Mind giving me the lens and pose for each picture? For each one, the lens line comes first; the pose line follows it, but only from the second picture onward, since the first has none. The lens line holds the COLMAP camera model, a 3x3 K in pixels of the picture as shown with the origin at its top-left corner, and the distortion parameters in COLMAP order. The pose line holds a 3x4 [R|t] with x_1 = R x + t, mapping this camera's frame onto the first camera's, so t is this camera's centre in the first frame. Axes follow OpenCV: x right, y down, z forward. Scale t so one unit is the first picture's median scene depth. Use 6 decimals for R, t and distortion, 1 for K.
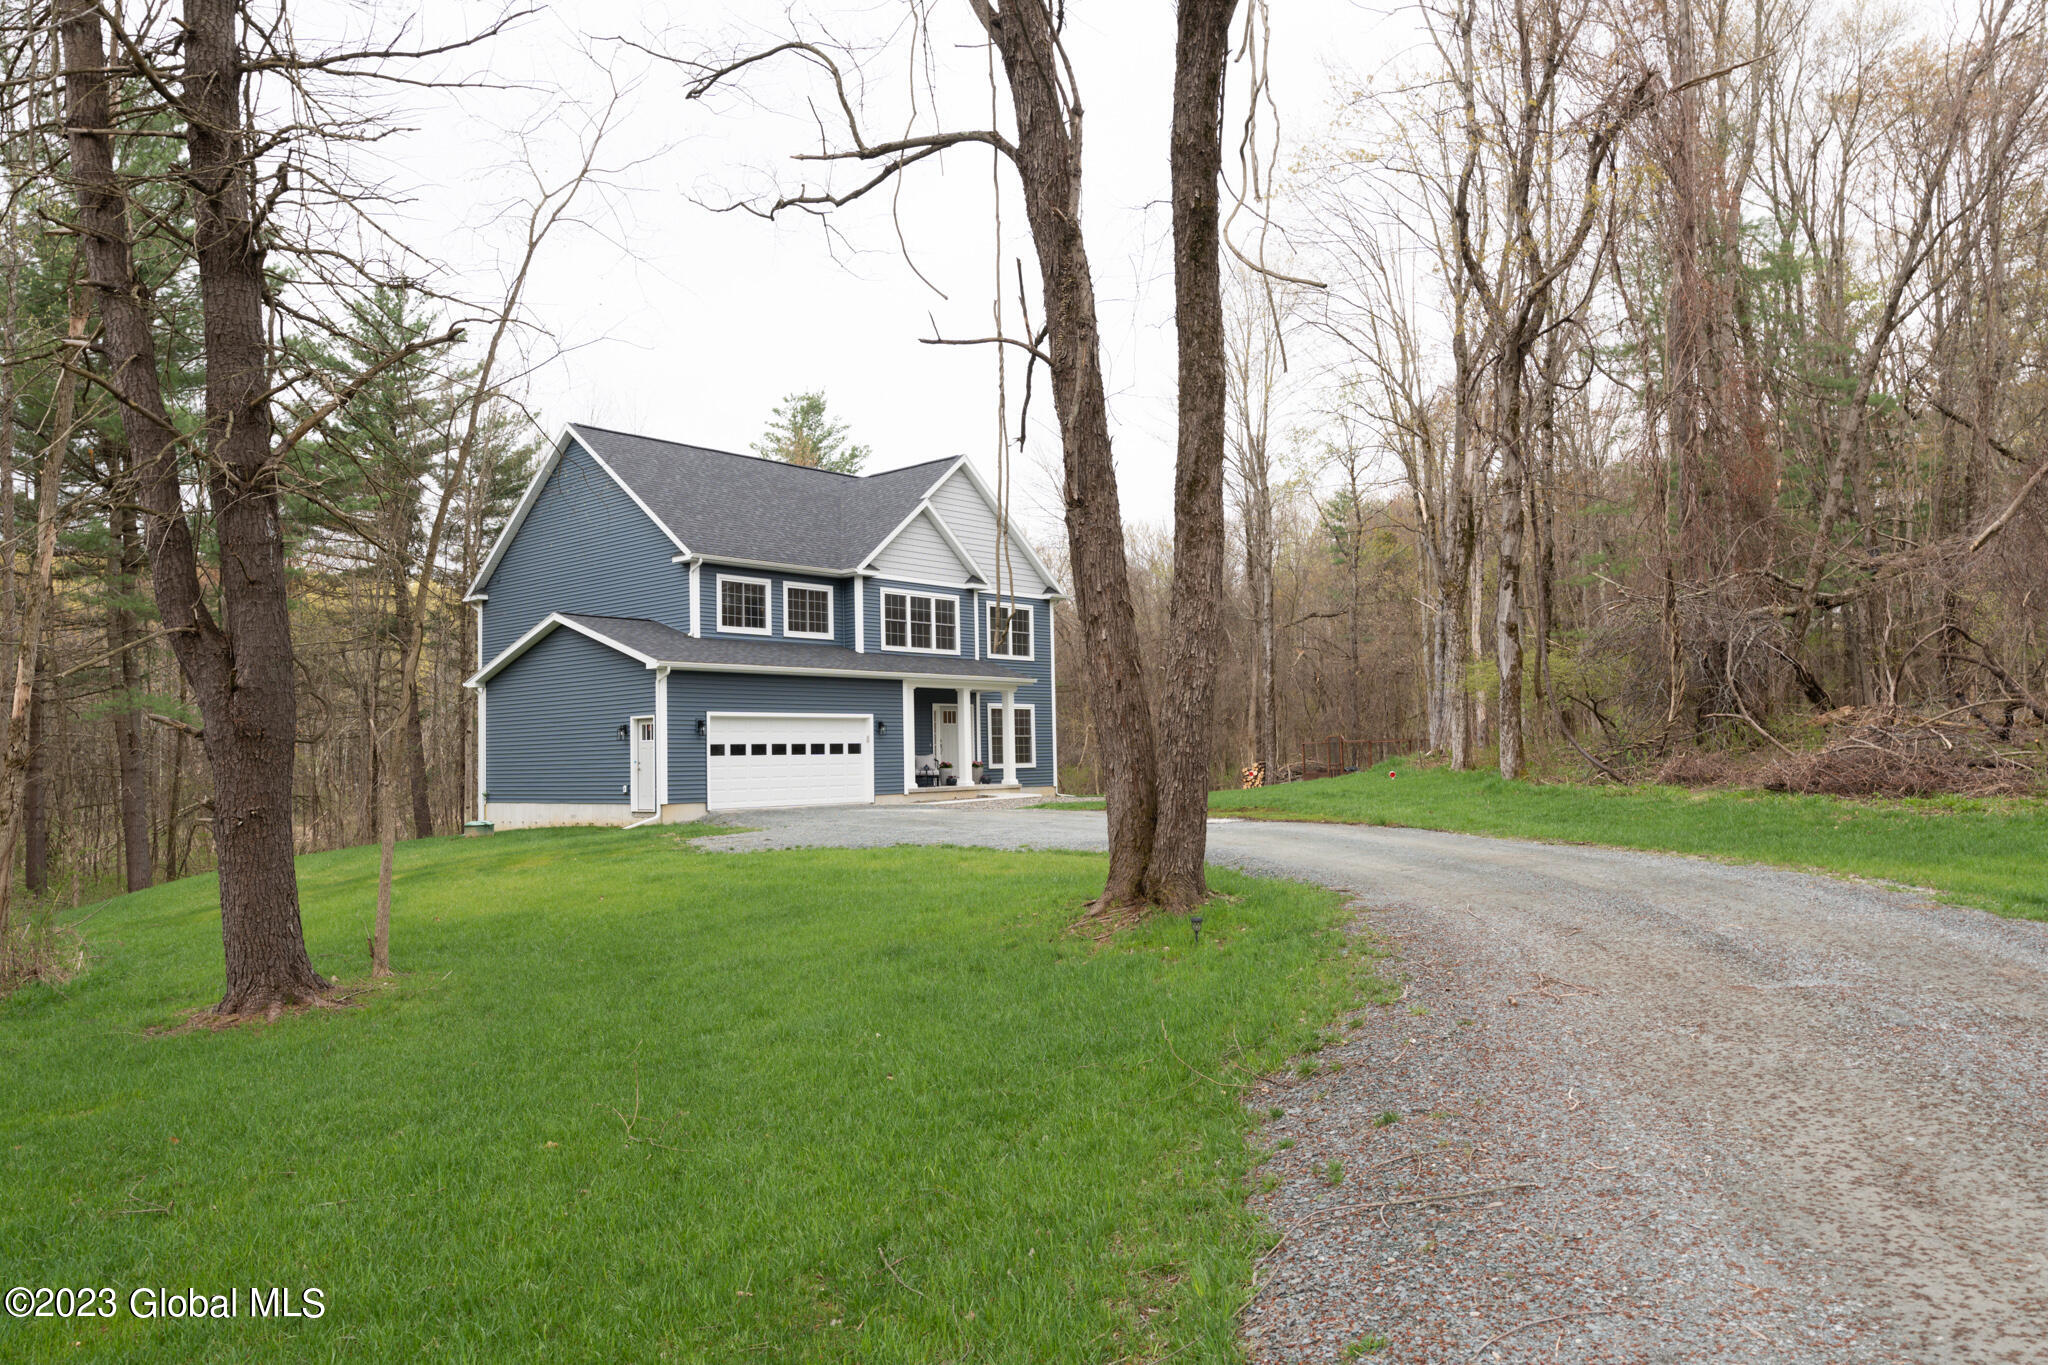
lens RADIAL K [[1416.3, 0, 1024.1], [0, 1416.3, 686.2], [0, 0, 1]] dist [0.000464, 0.000011]
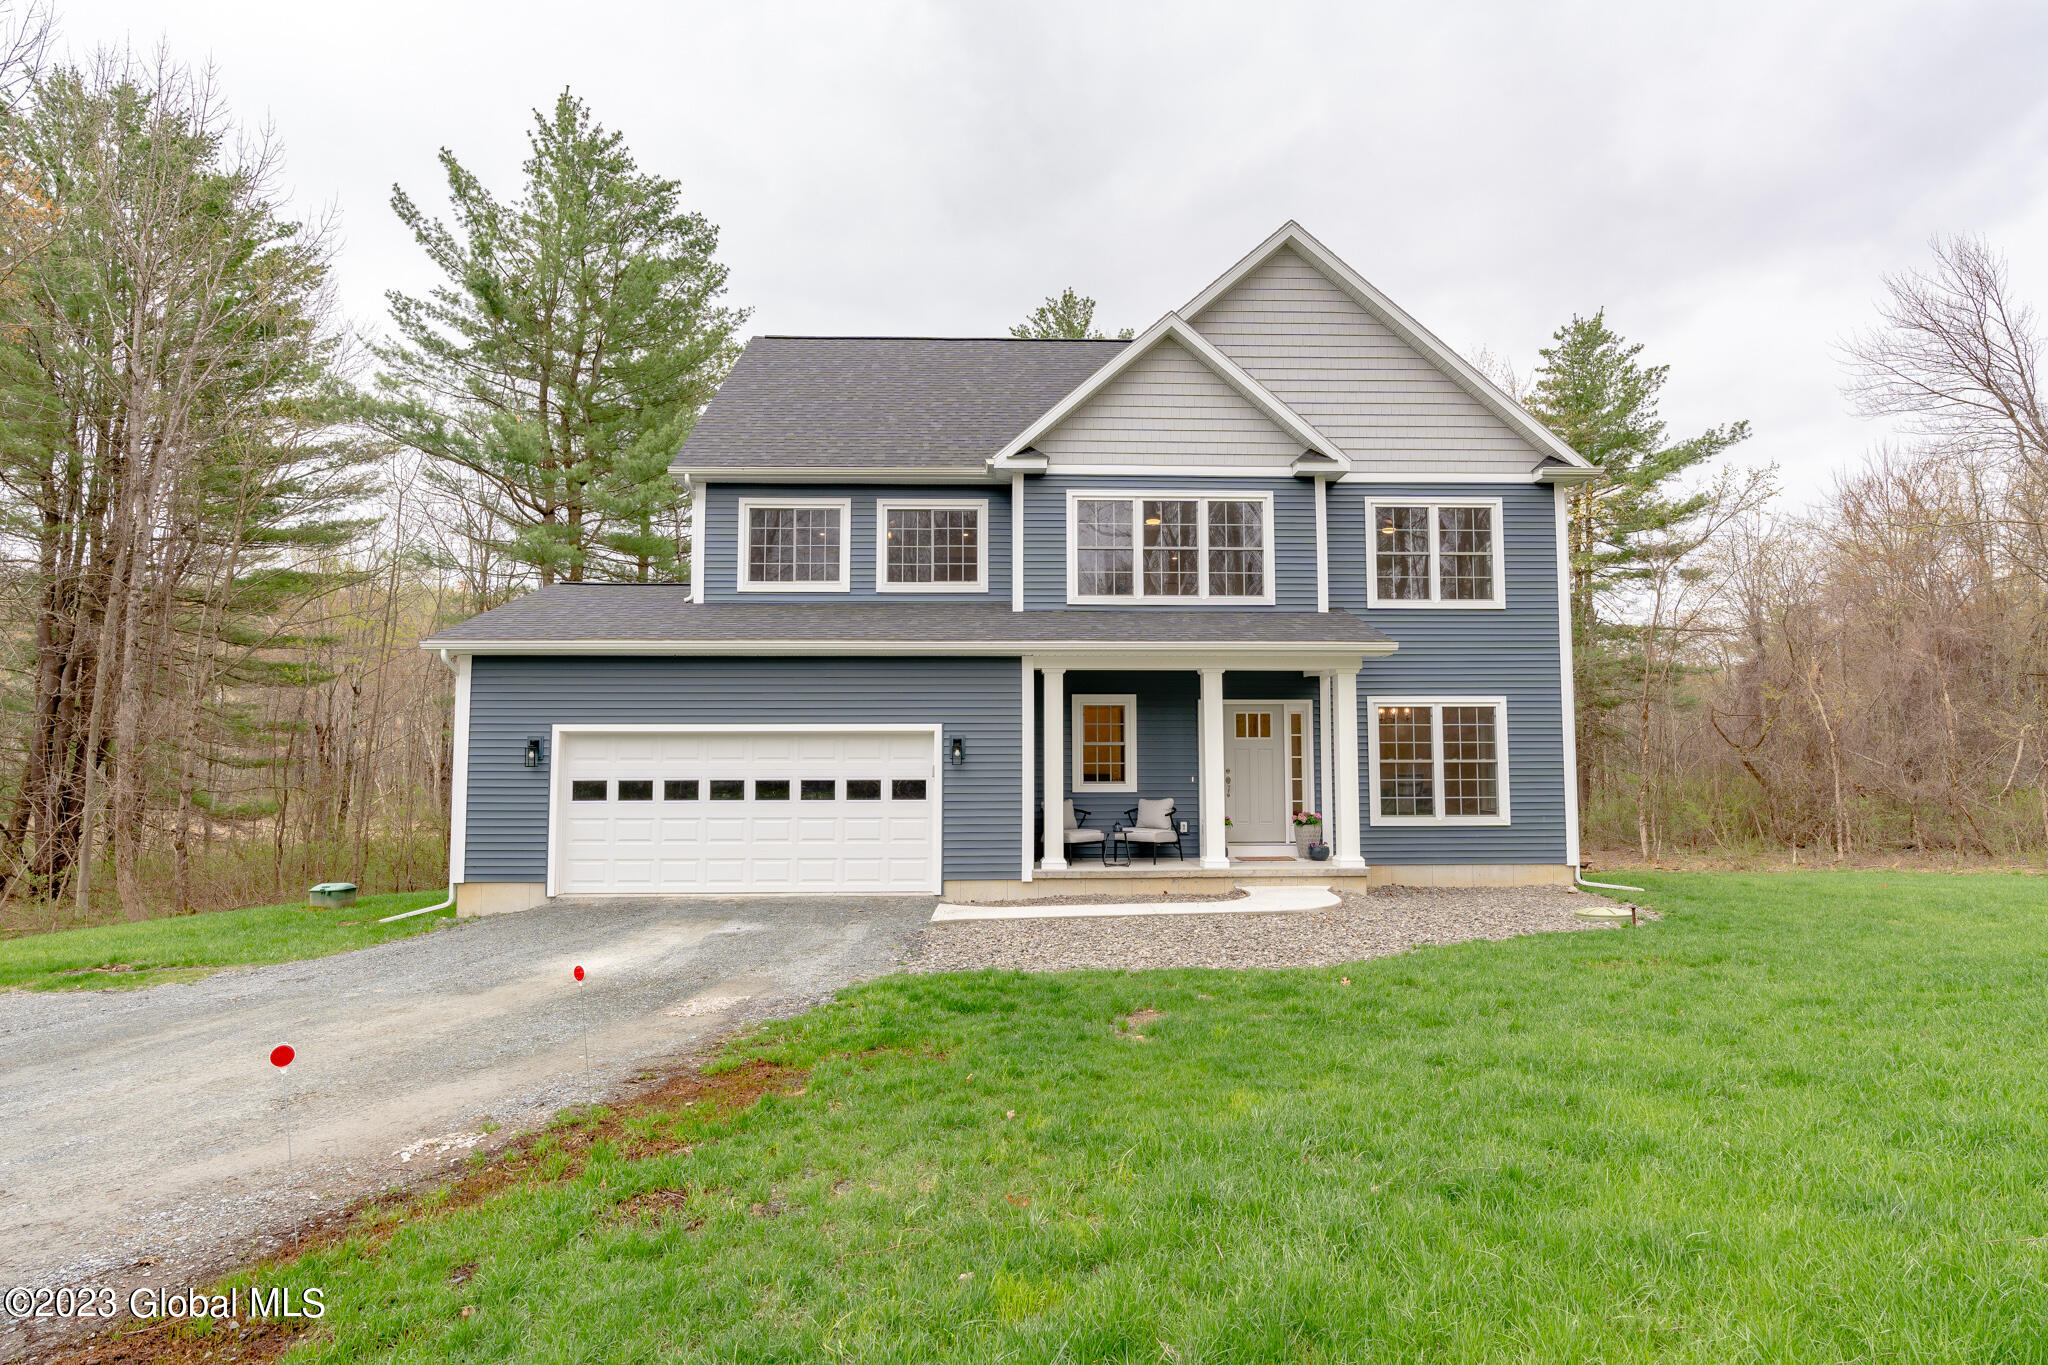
lens RADIAL K [[1112.9, 0, 1023.7], [0, 1112.9, 694.4], [0, 0, 1]] dist [-0.000351, -0.000024]
pose [[0.681232, -0.024864, -0.731645, 0.211596], [0.027328, 0.999590, -0.008525, 0.013116], [0.731557, -0.014187, 0.681632, 0.735978]]
